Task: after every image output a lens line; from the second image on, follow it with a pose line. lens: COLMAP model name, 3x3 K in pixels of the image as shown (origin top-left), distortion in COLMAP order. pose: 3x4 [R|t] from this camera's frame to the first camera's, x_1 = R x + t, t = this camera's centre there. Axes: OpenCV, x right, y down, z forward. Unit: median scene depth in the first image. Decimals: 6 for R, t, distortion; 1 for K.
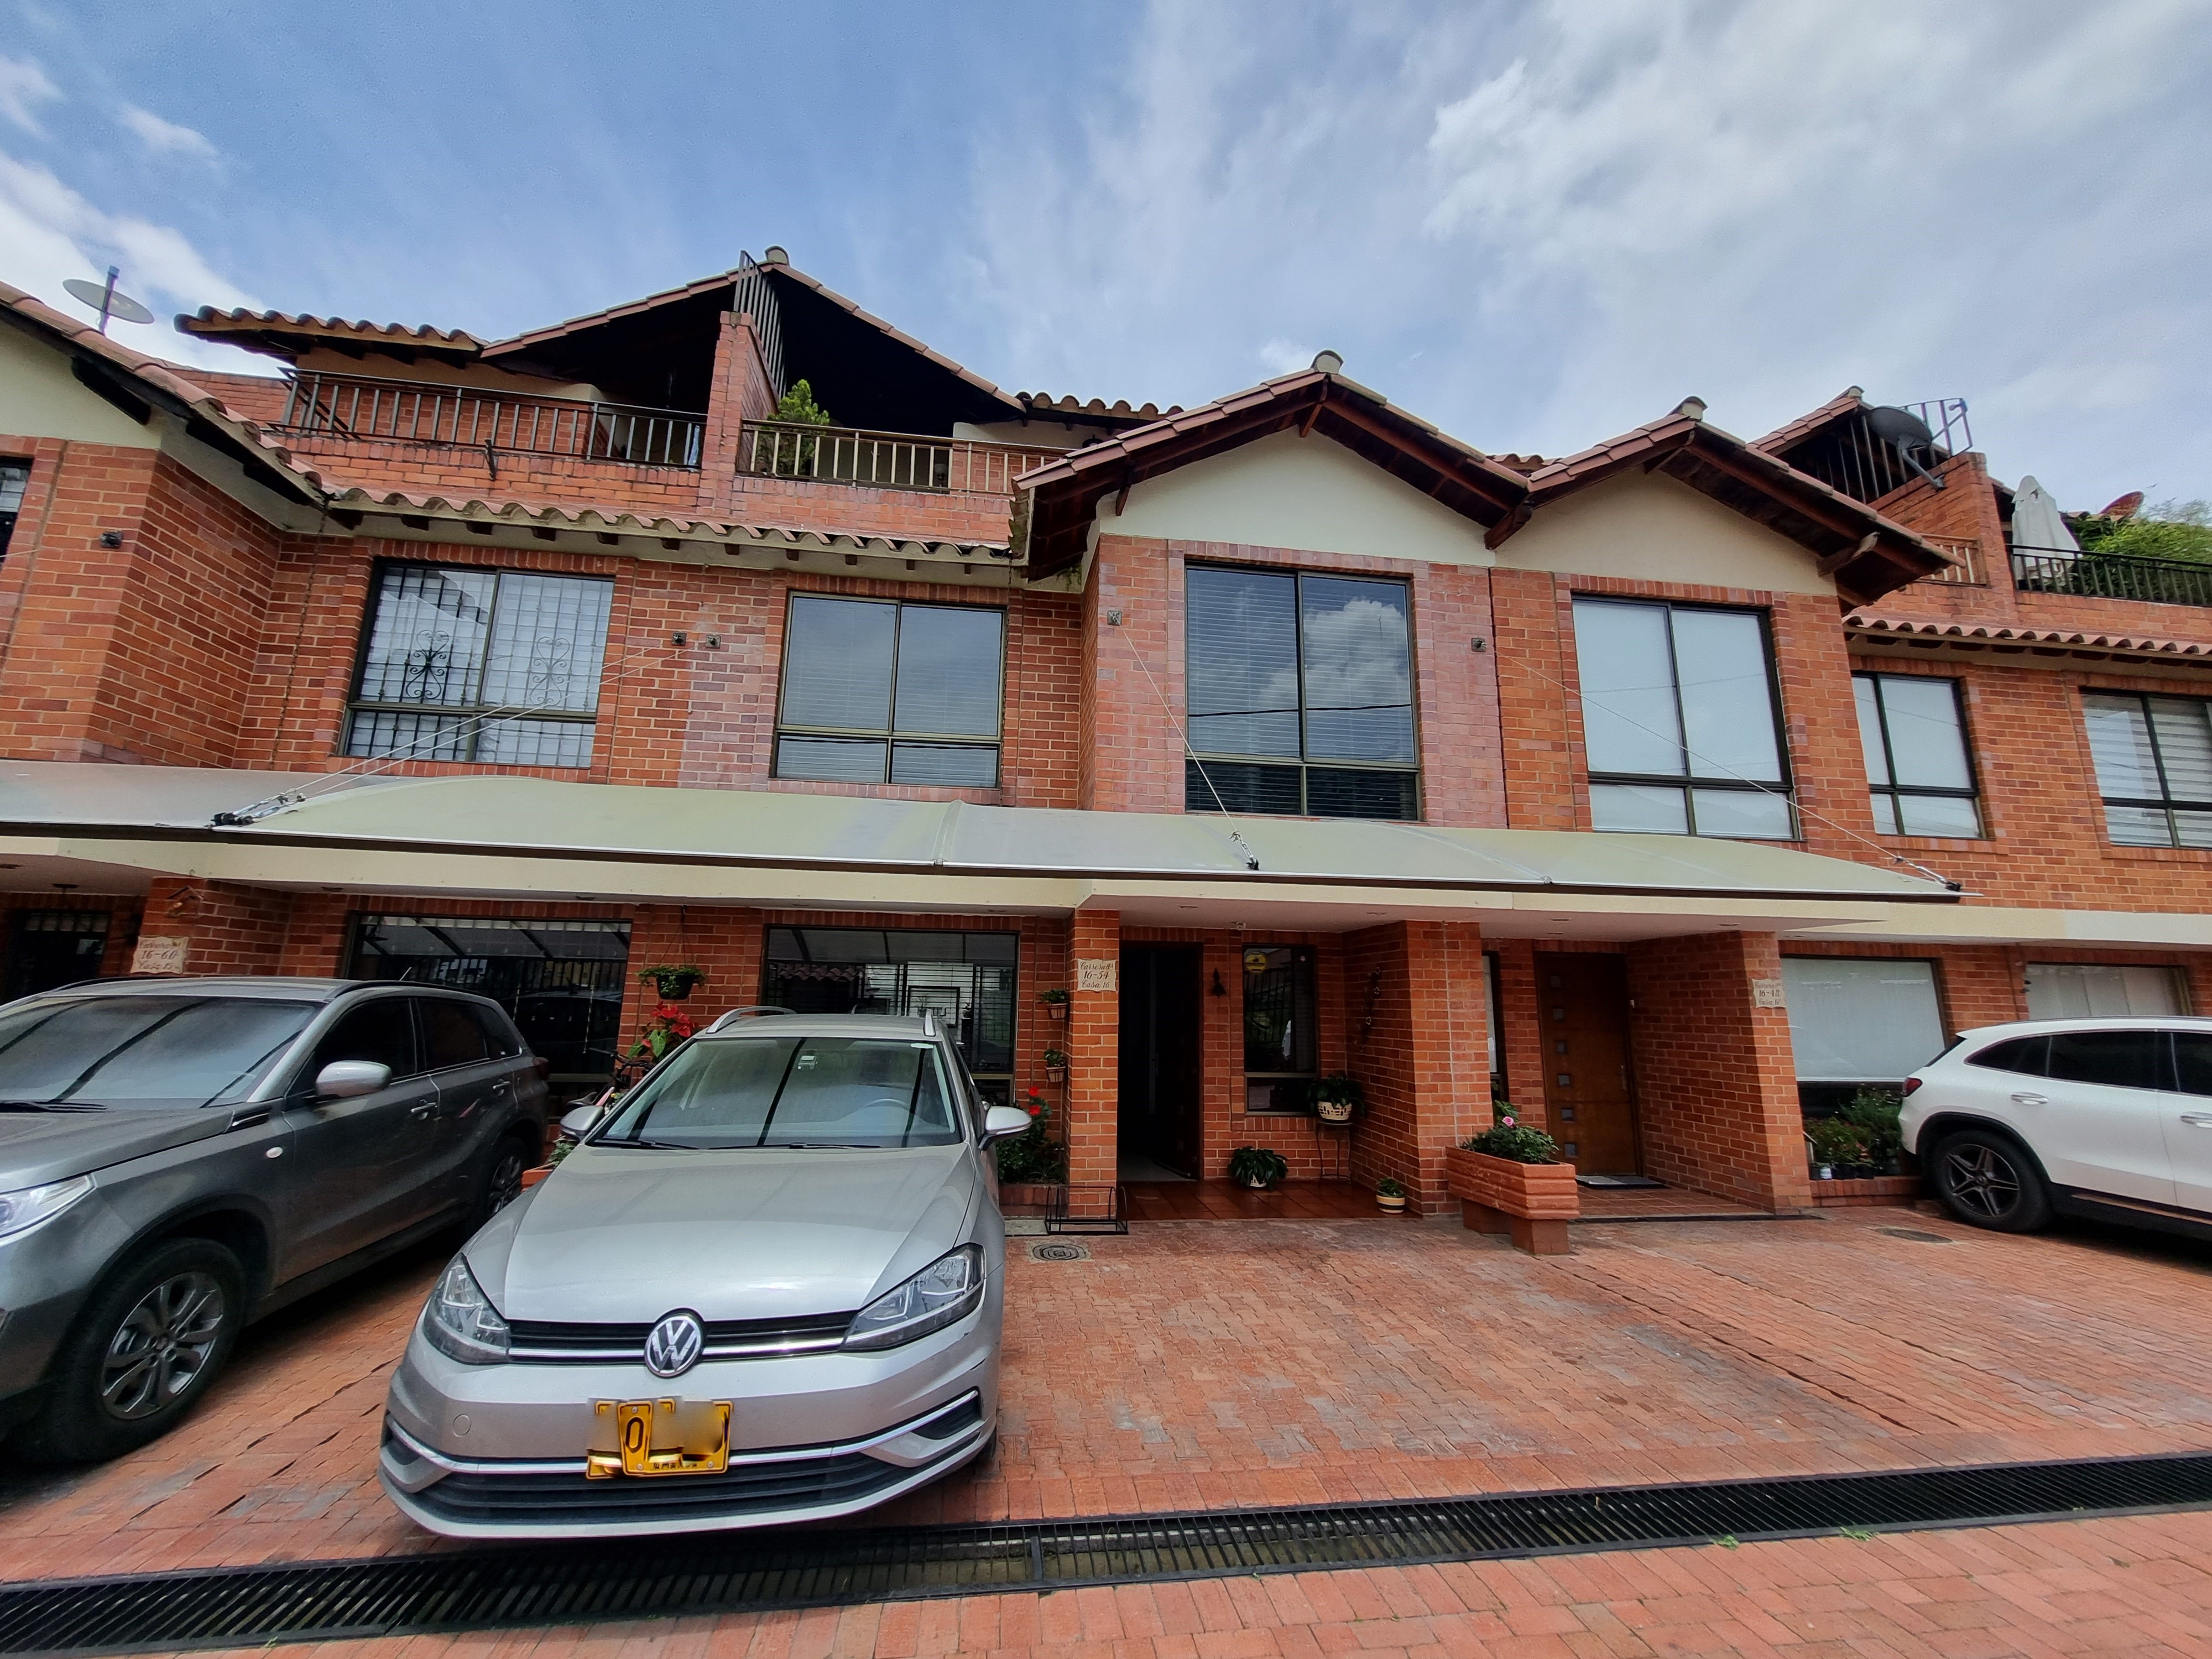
lens RADIAL K [[867.5, 0, 1102.7], [0, 867.5, 830.8], [0, 0, 1]] dist [0.000908, -0.000185]
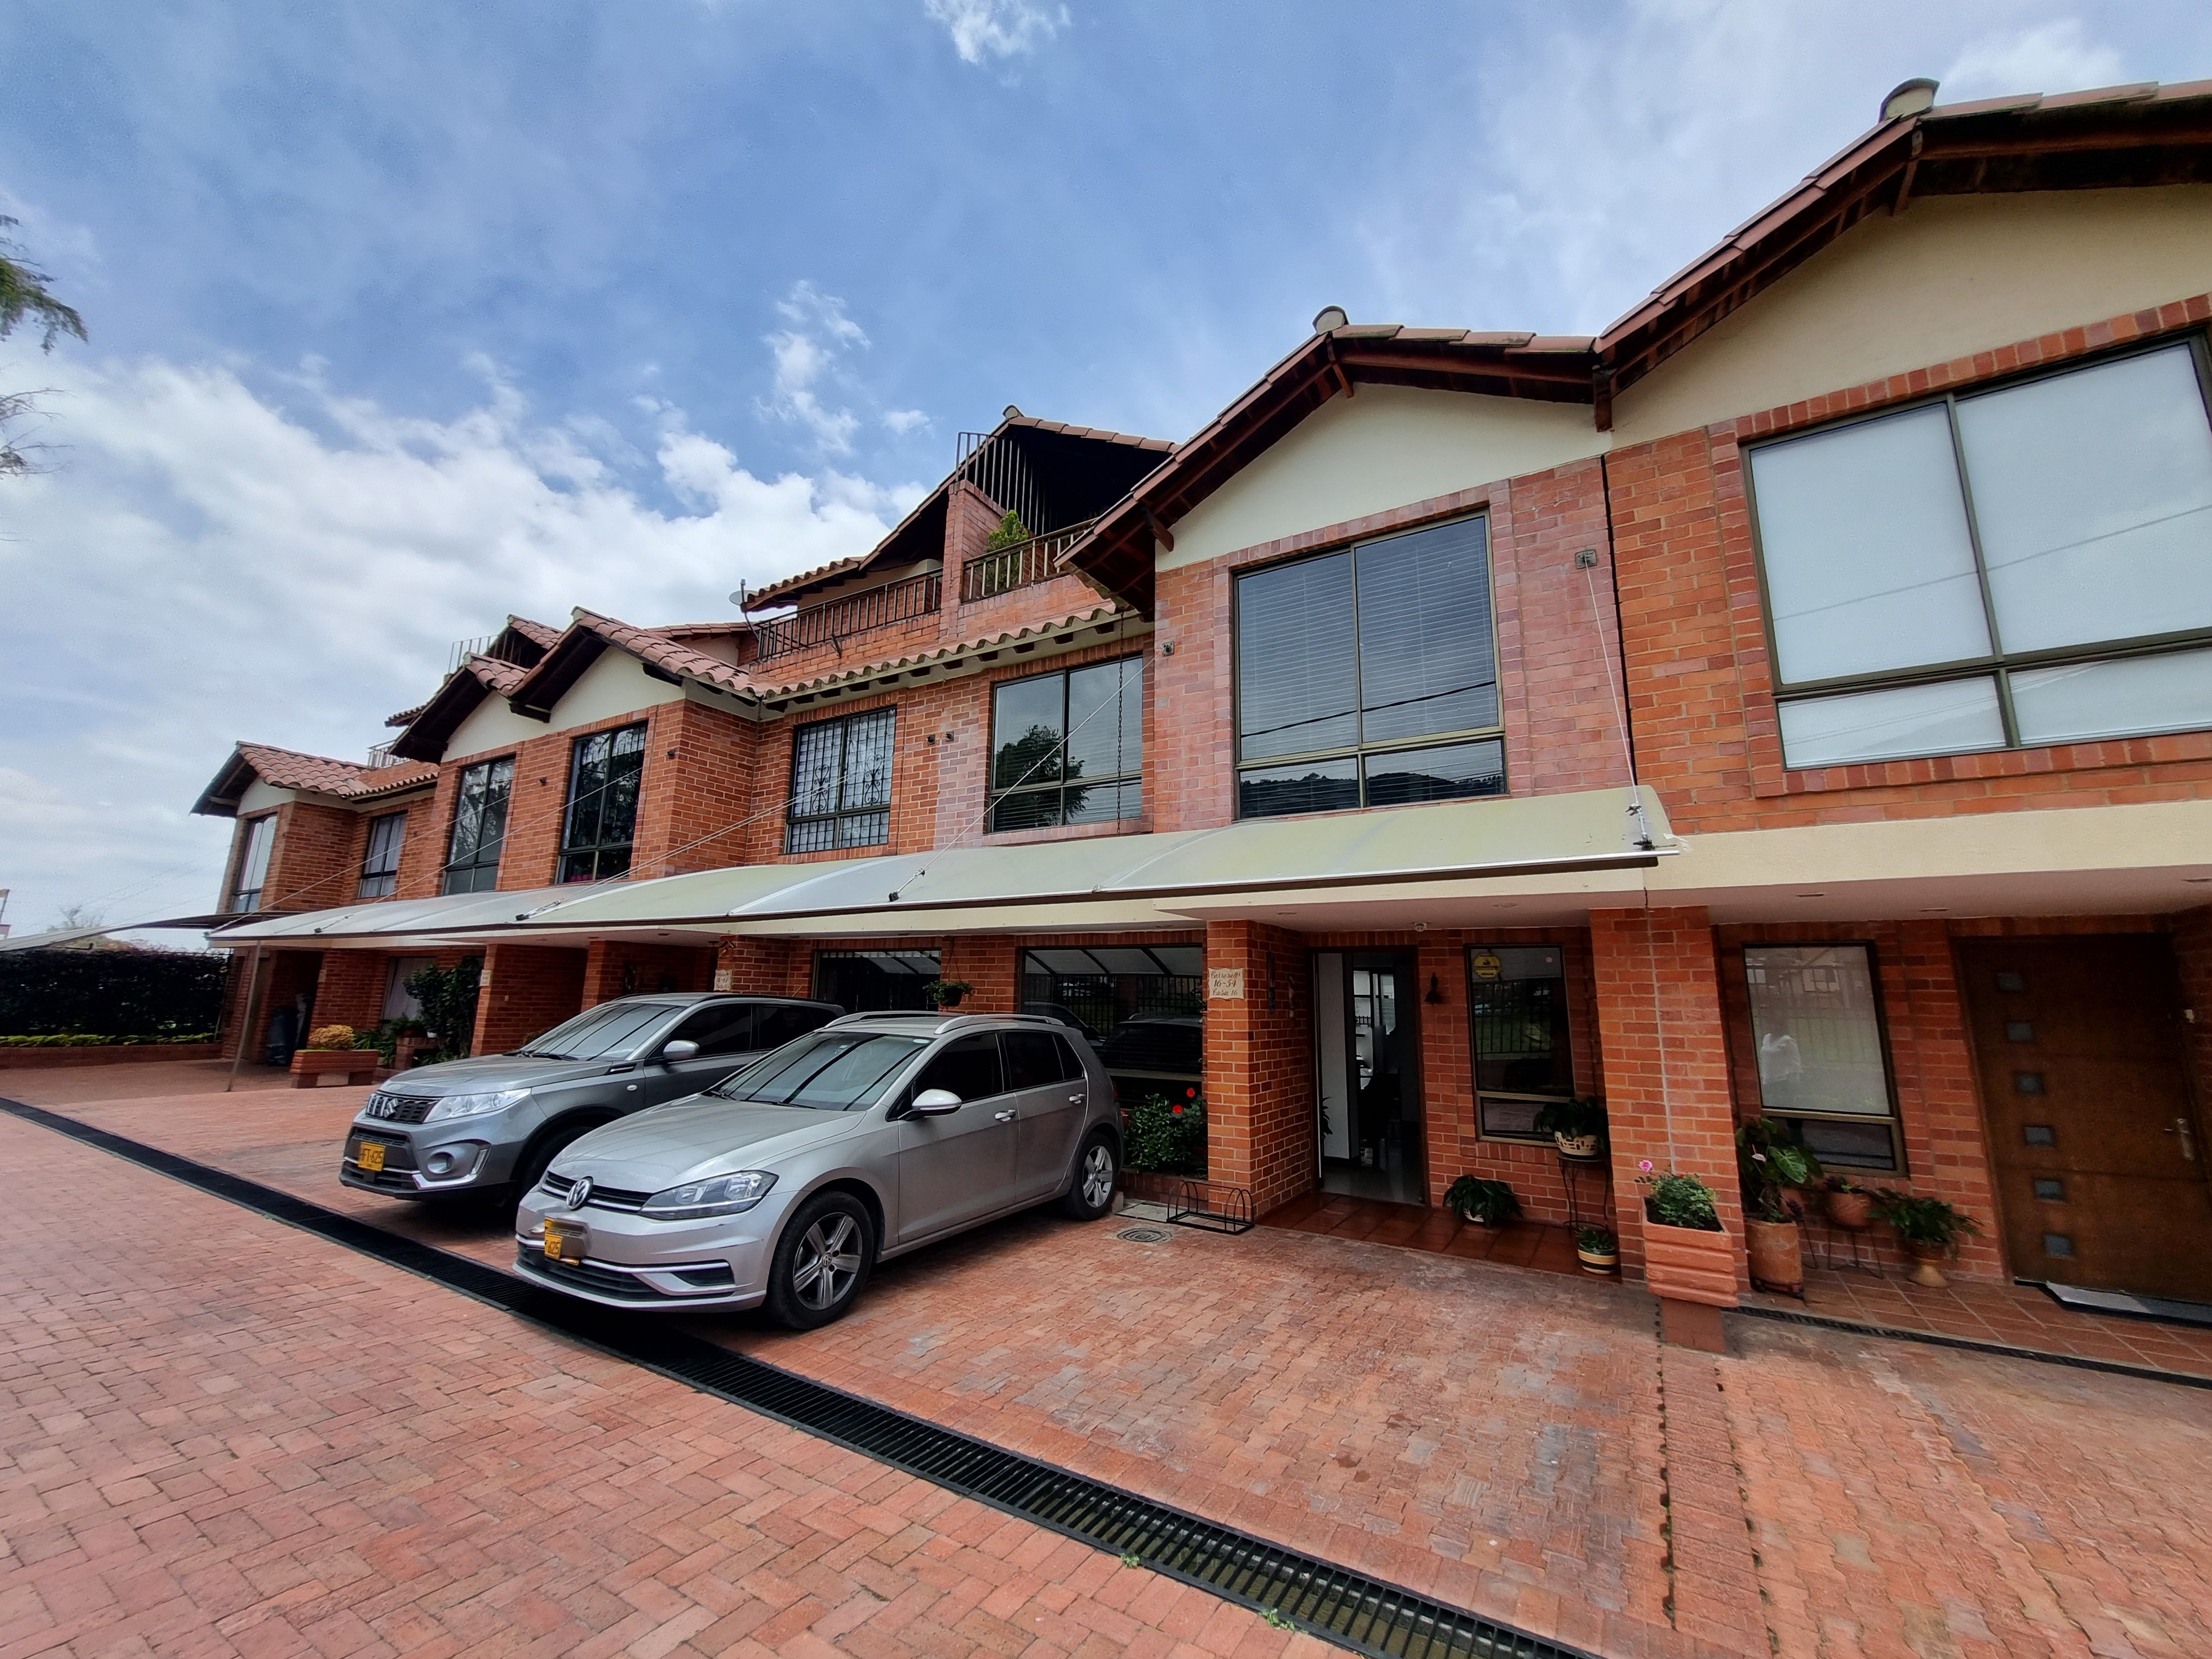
lens RADIAL K [[867.5, 0, 1092.3], [0, 867.5, 830.4], [0, 0, 1]] dist [0.000908, -0.000185]
pose [[0.776306, -0.124093, -0.618021, 0.540958], [0.117170, 0.991752, -0.051955, 0.019697], [0.619371, -0.032080, 0.784443, 0.091045]]
